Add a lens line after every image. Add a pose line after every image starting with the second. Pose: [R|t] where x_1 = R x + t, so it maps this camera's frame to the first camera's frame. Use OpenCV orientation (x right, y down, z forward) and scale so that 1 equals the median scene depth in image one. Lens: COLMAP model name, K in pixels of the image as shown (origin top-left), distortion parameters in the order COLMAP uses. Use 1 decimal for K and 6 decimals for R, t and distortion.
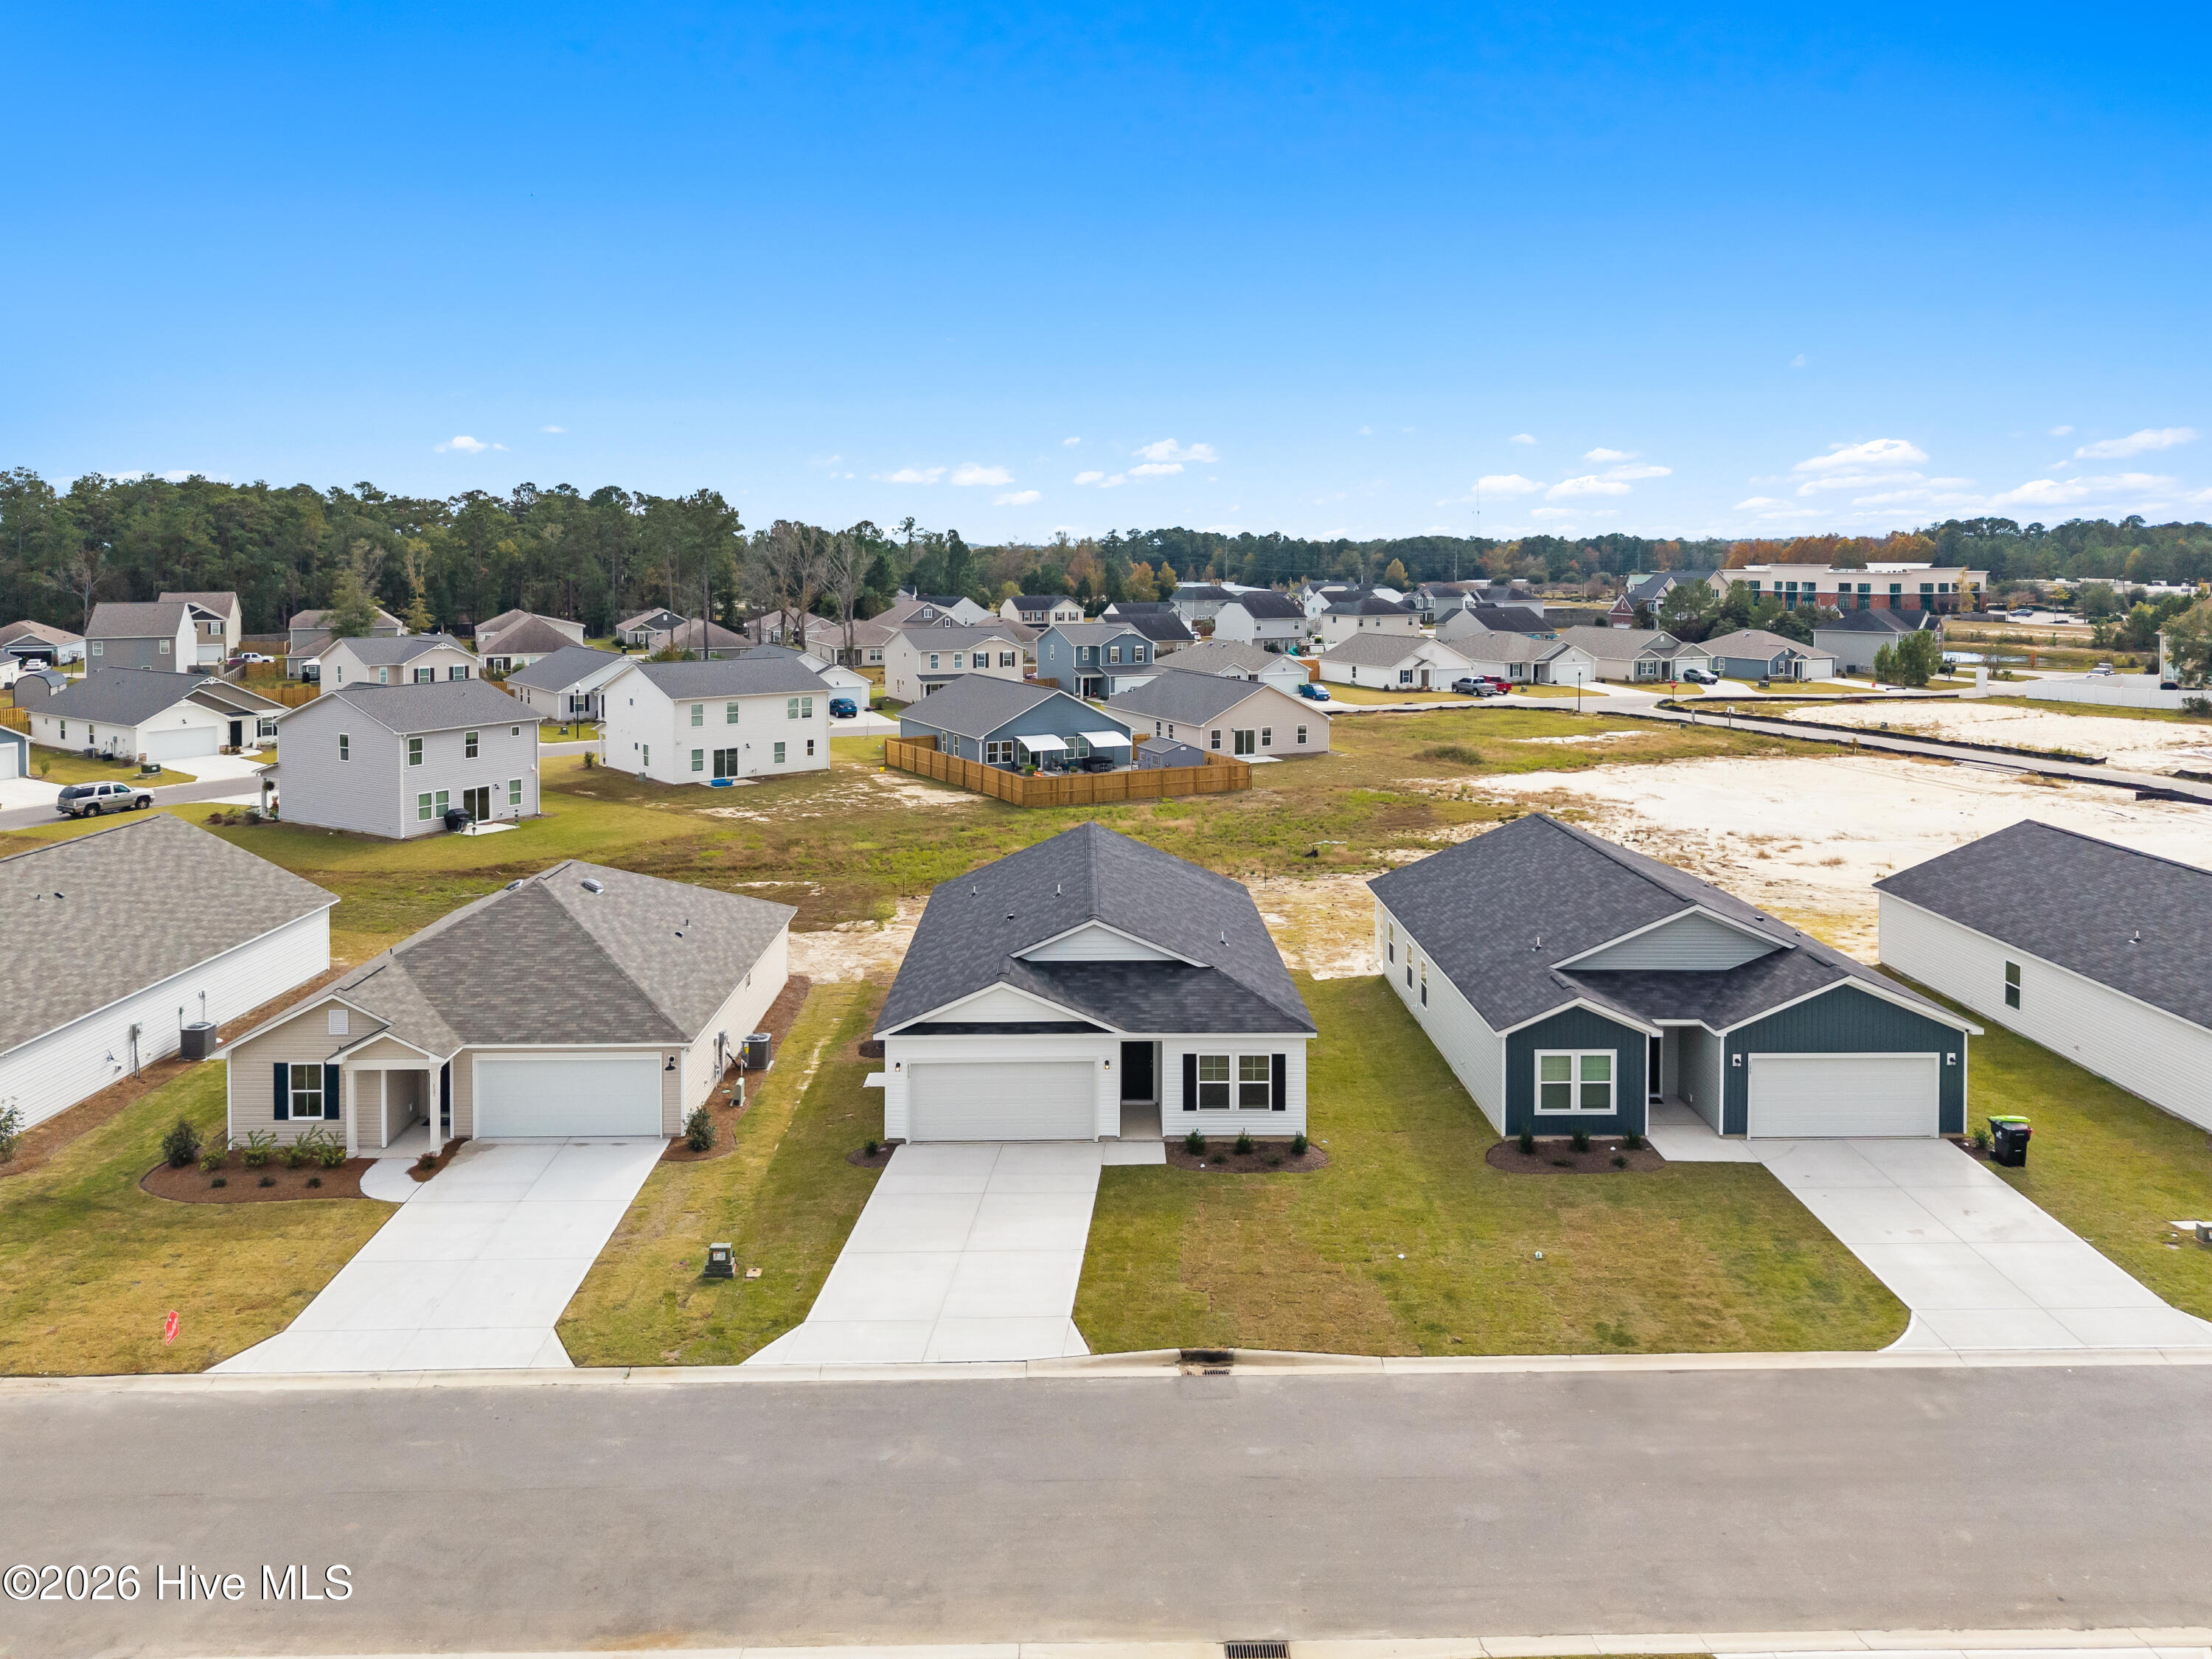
lens RADIAL K [[1561.8, 0, 1094.0], [0, 1561.8, 593.7], [0, 0, 1]] dist [0.013011, -0.000534]
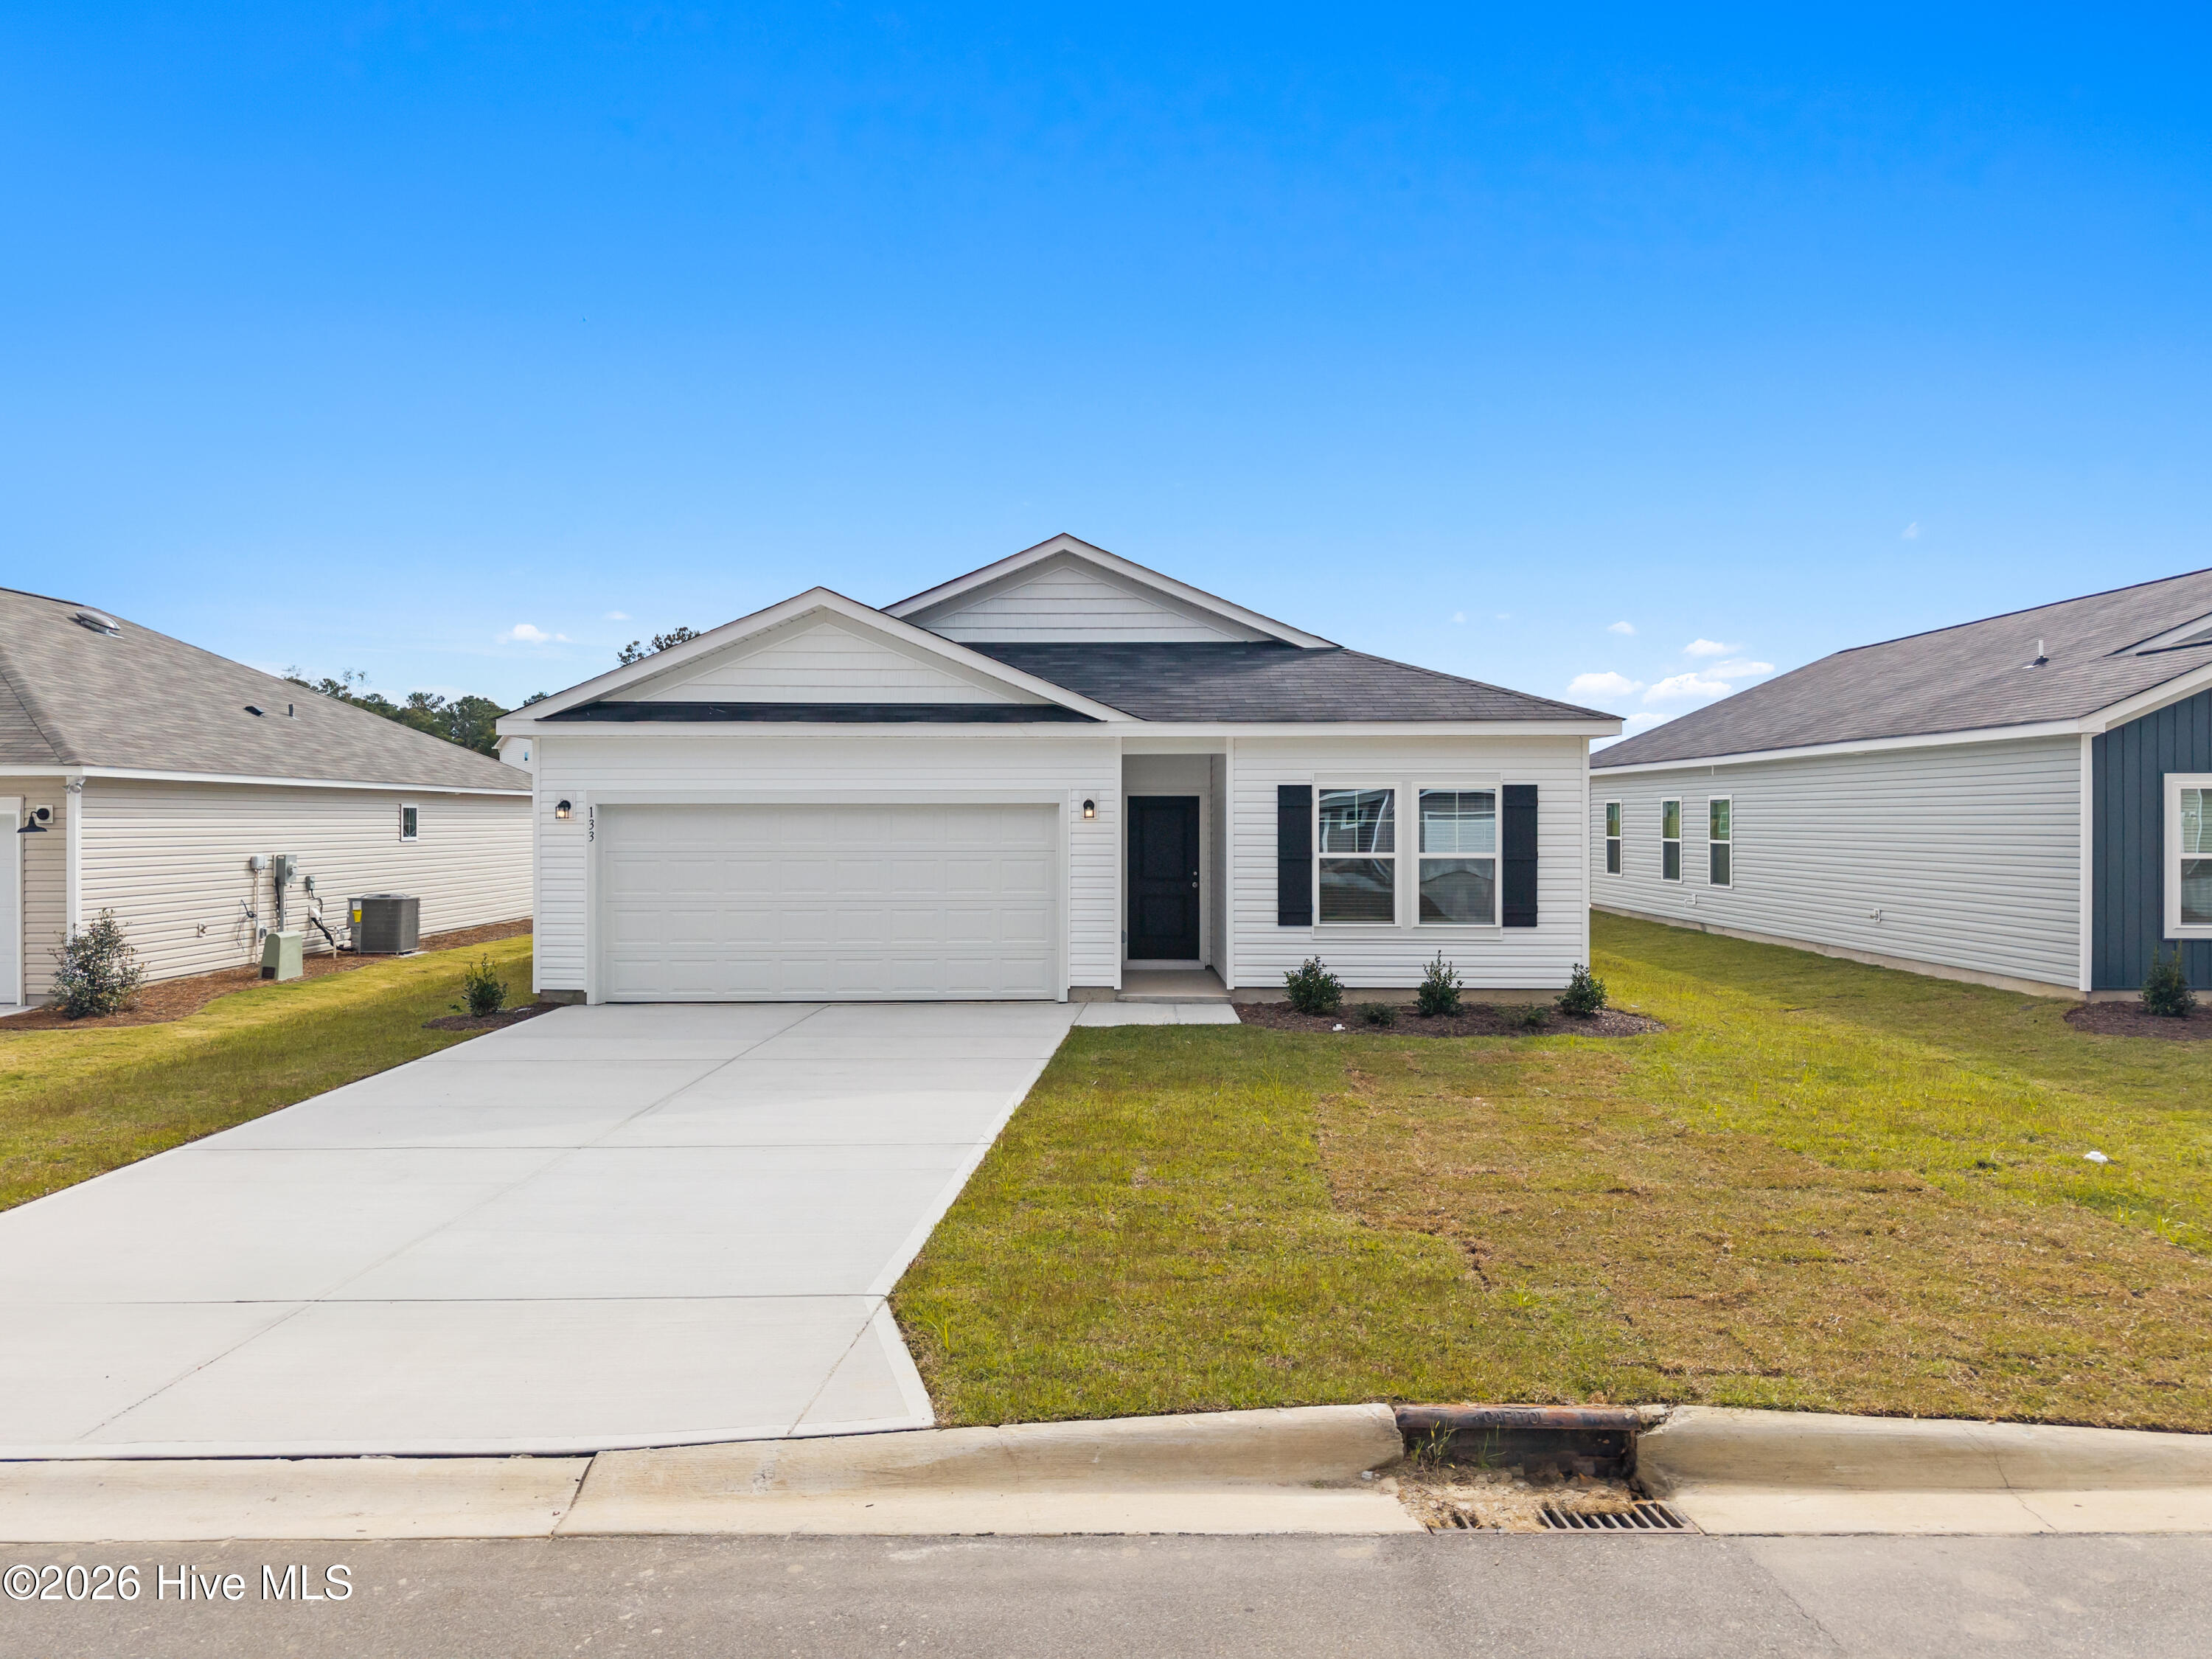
lens RADIAL K [[1488.3, 0, 1092.7], [0, 1488.3, 820.4], [0, 0, 1]] dist [0.005318, 0.000037]
pose [[0.999869, 0.001372, -0.016101, 0.017352], [-0.001930, 0.999397, -0.034656, 0.355738], [0.016044, 0.034683, 0.999270, 0.693666]]
